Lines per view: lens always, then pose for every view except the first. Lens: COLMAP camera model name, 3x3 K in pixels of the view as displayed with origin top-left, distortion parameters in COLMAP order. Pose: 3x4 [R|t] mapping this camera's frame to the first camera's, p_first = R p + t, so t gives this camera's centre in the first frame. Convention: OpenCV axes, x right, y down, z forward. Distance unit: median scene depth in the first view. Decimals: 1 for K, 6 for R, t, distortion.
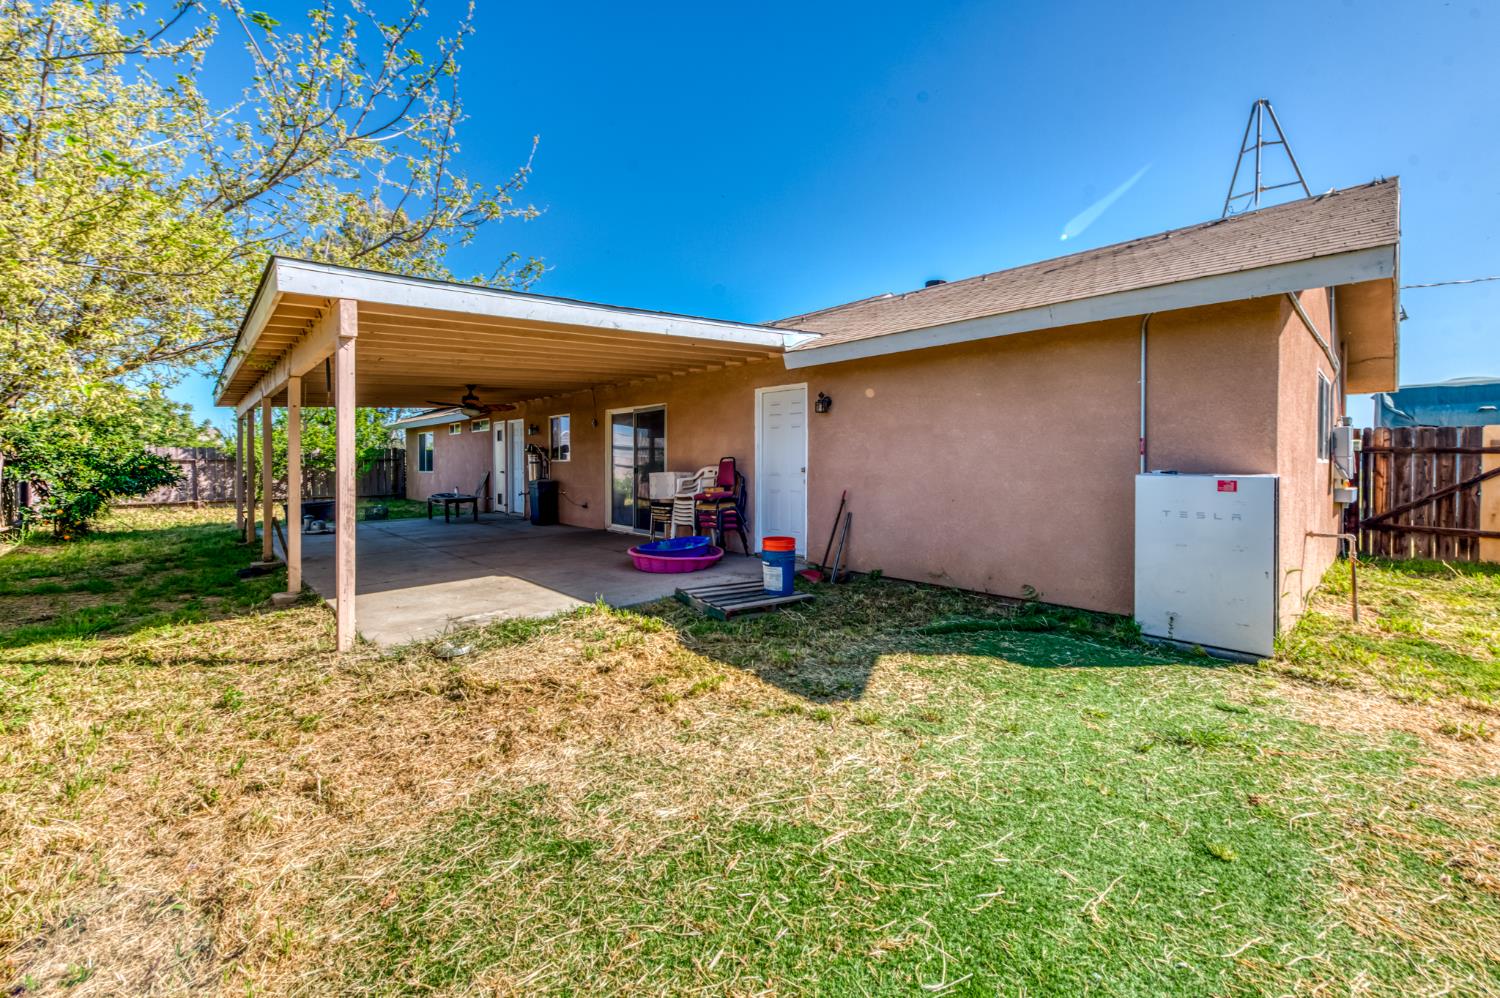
lens RADIAL K [[599.5, 0, 746.1], [0, 599.5, 481.6], [0, 0, 1]] dist [0.002258, -0.000426]
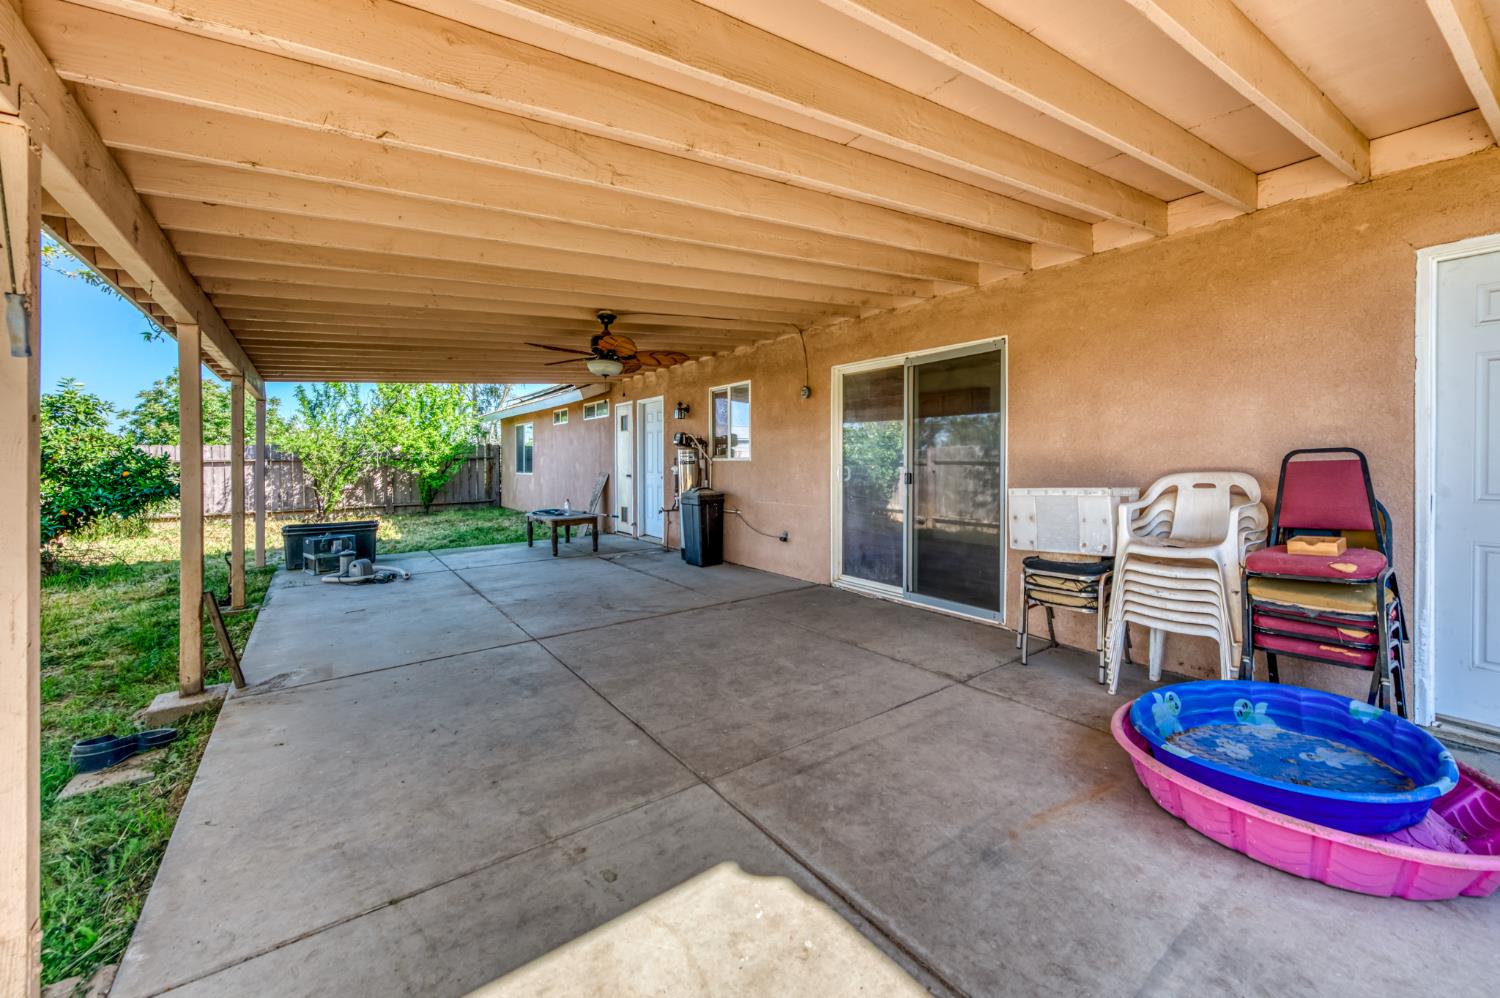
lens RADIAL K [[602.9, 0, 745.3], [0, 602.9, 482.2], [0, 0, 1]] dist [-0.001989, -0.000376]
pose [[0.990313, -0.001414, -0.138842, -0.196323], [0.002604, 0.999961, 0.008388, -0.015592], [0.138825, -0.008668, 0.990279, 0.368038]]
